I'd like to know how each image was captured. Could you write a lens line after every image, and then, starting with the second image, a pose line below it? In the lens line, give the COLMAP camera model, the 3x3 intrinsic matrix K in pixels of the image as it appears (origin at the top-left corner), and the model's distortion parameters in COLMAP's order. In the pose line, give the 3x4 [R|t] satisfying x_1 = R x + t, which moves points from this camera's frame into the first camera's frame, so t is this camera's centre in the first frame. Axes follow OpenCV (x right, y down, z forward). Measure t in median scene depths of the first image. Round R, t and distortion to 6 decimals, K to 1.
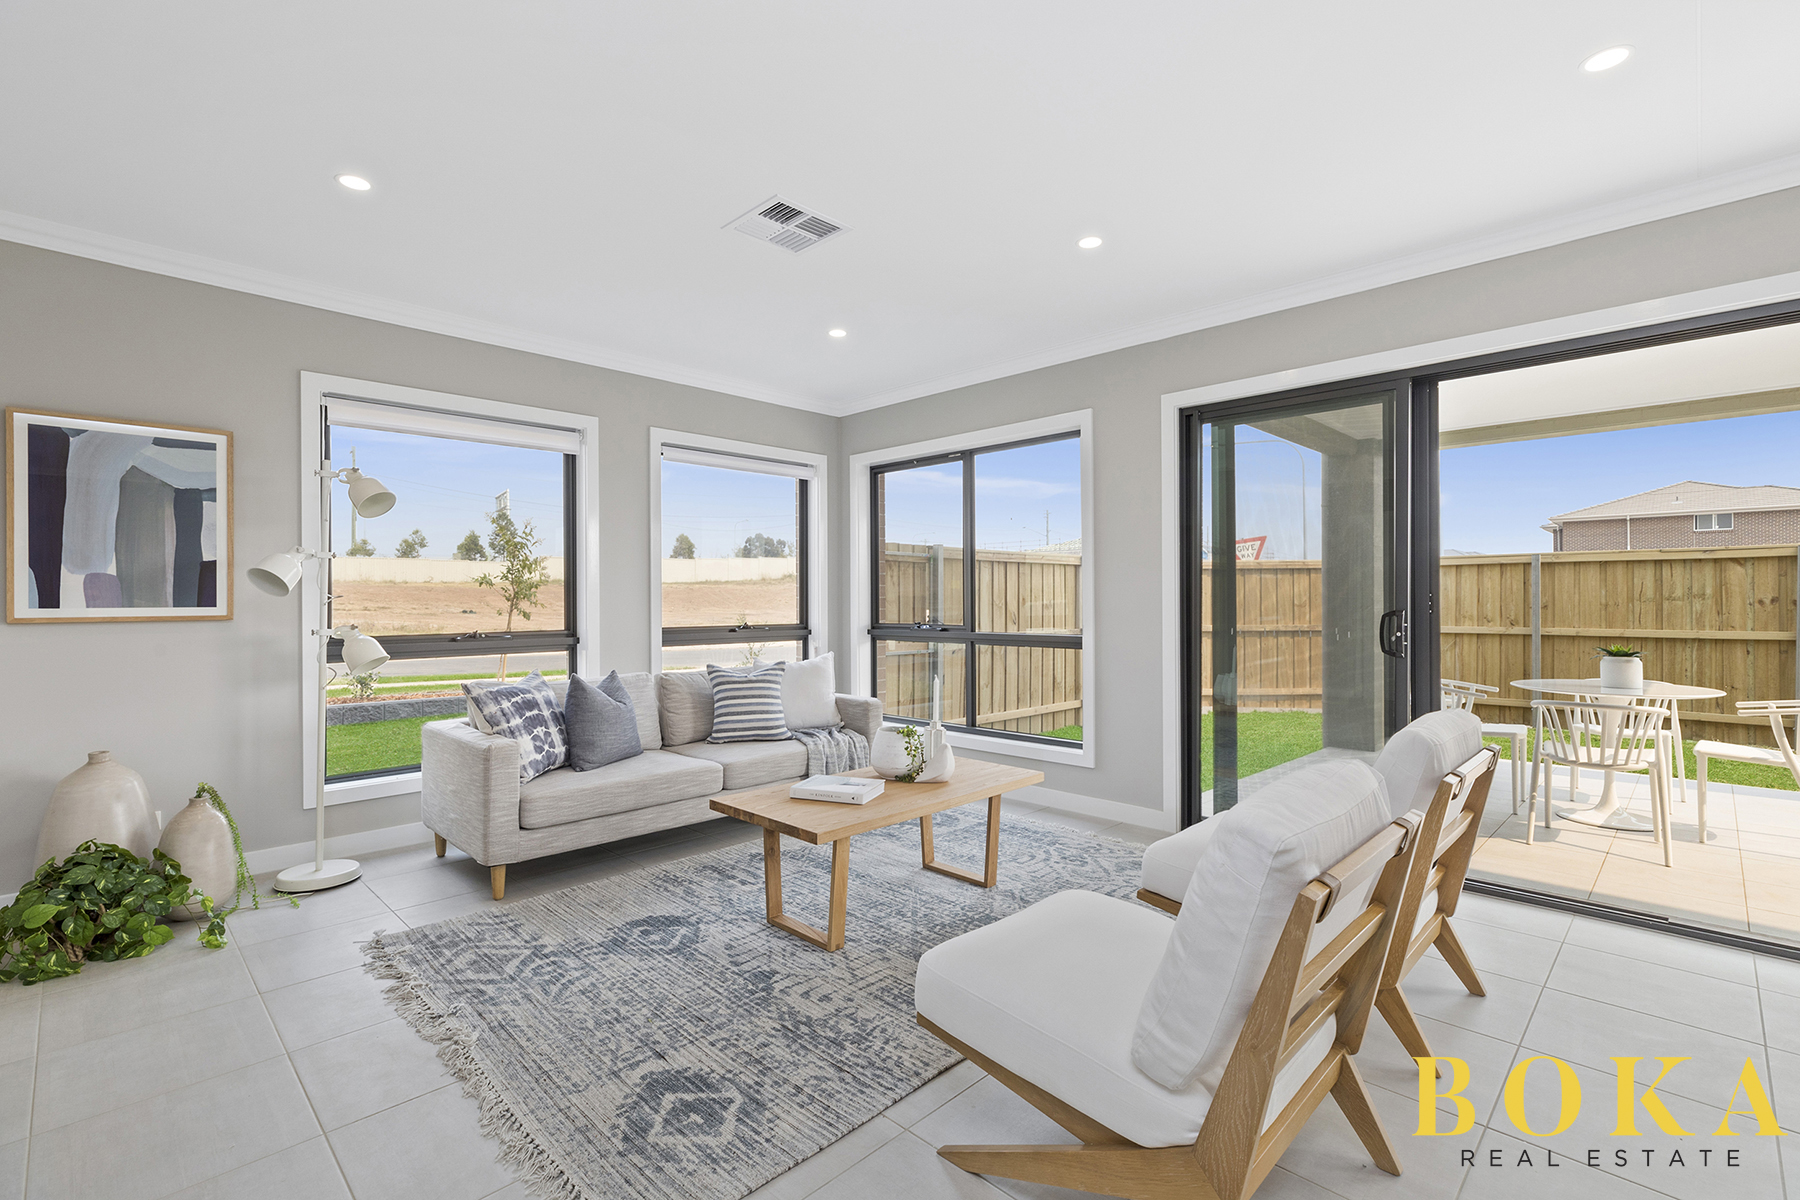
lens RADIAL K [[824.8, 0, 898.0], [0, 824.8, 599.4], [0, 0, 1]] dist [0.003912, -0.001395]
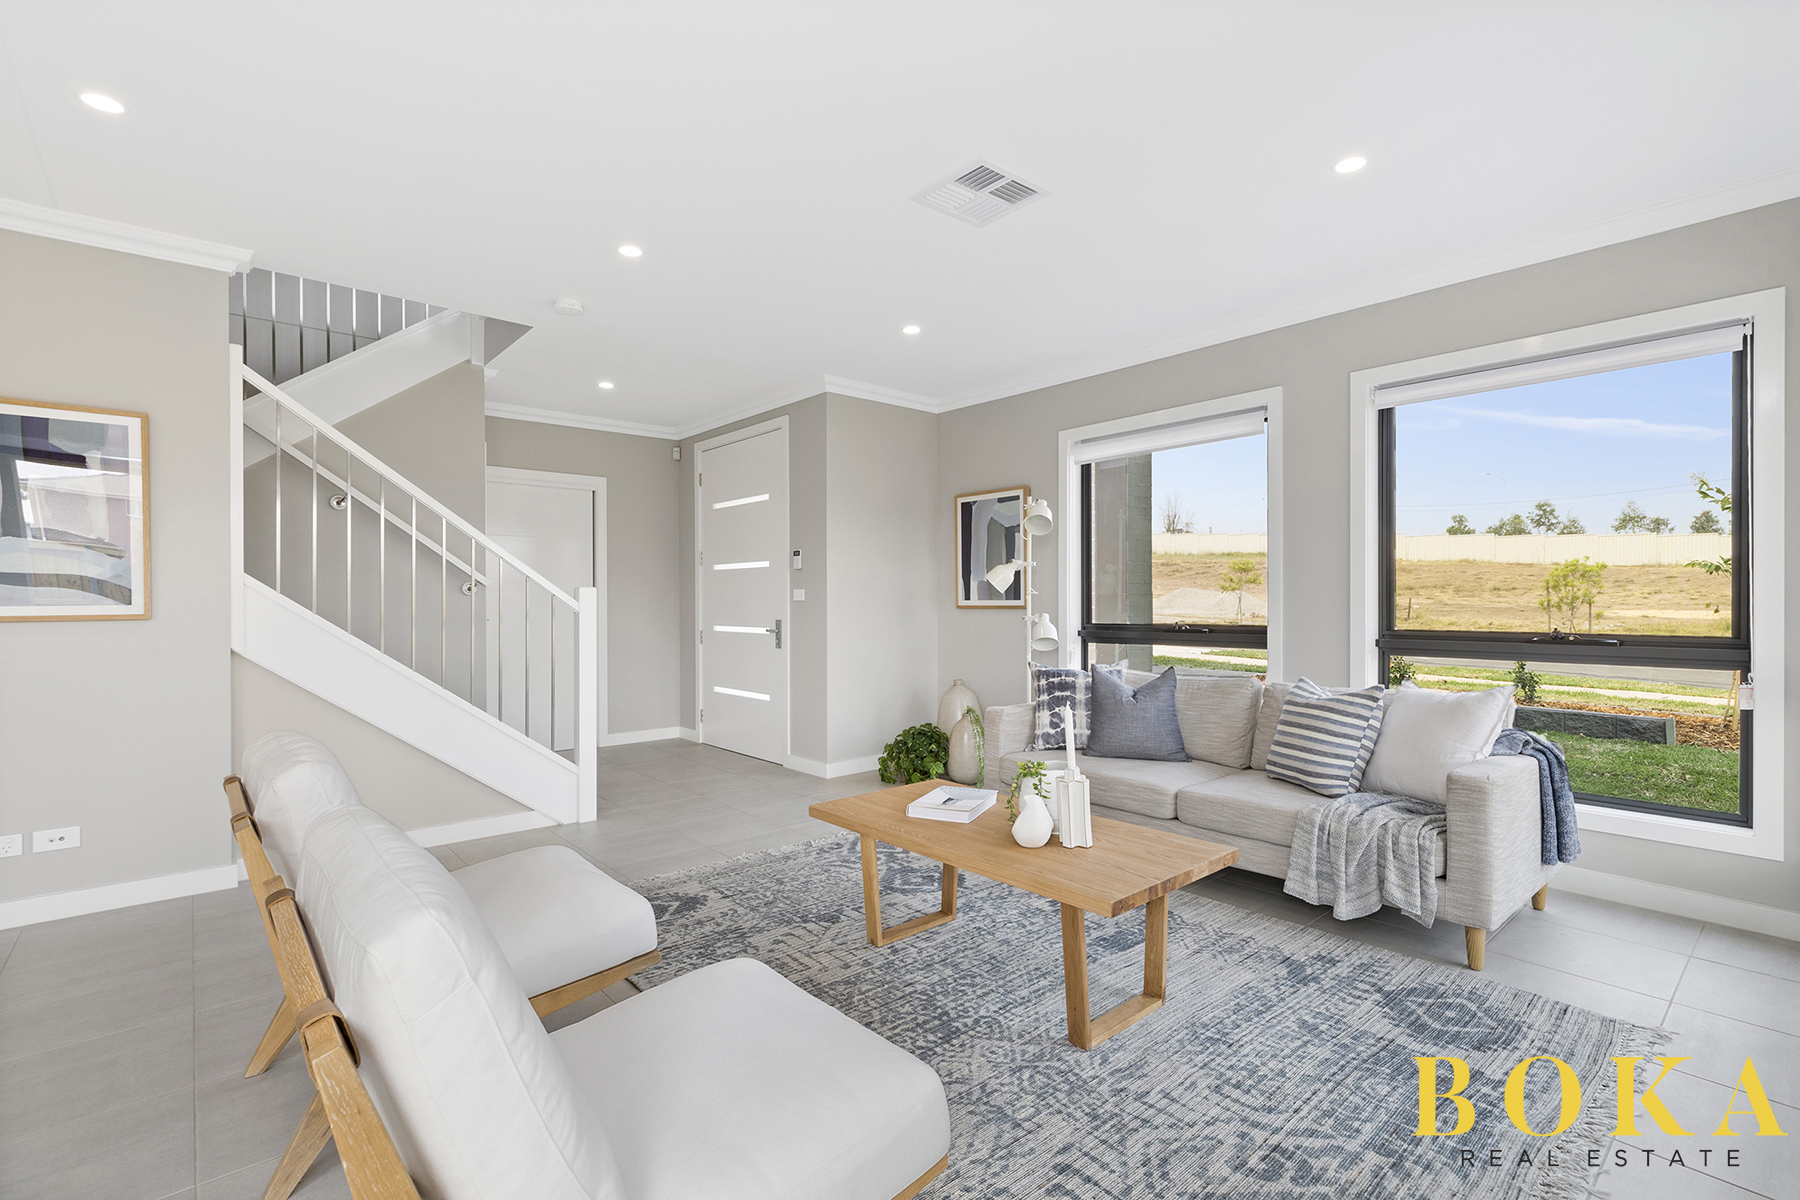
lens RADIAL K [[824.8, 0, 899.5], [0, 824.8, 602.3], [0, 0, 1]] dist [0.003912, -0.001395]
pose [[-0.091812, 0.003589, -0.995770, 0.860252], [0.006199, 0.999976, 0.003033, 0.008327], [0.995757, -0.005894, -0.091832, 1.060744]]
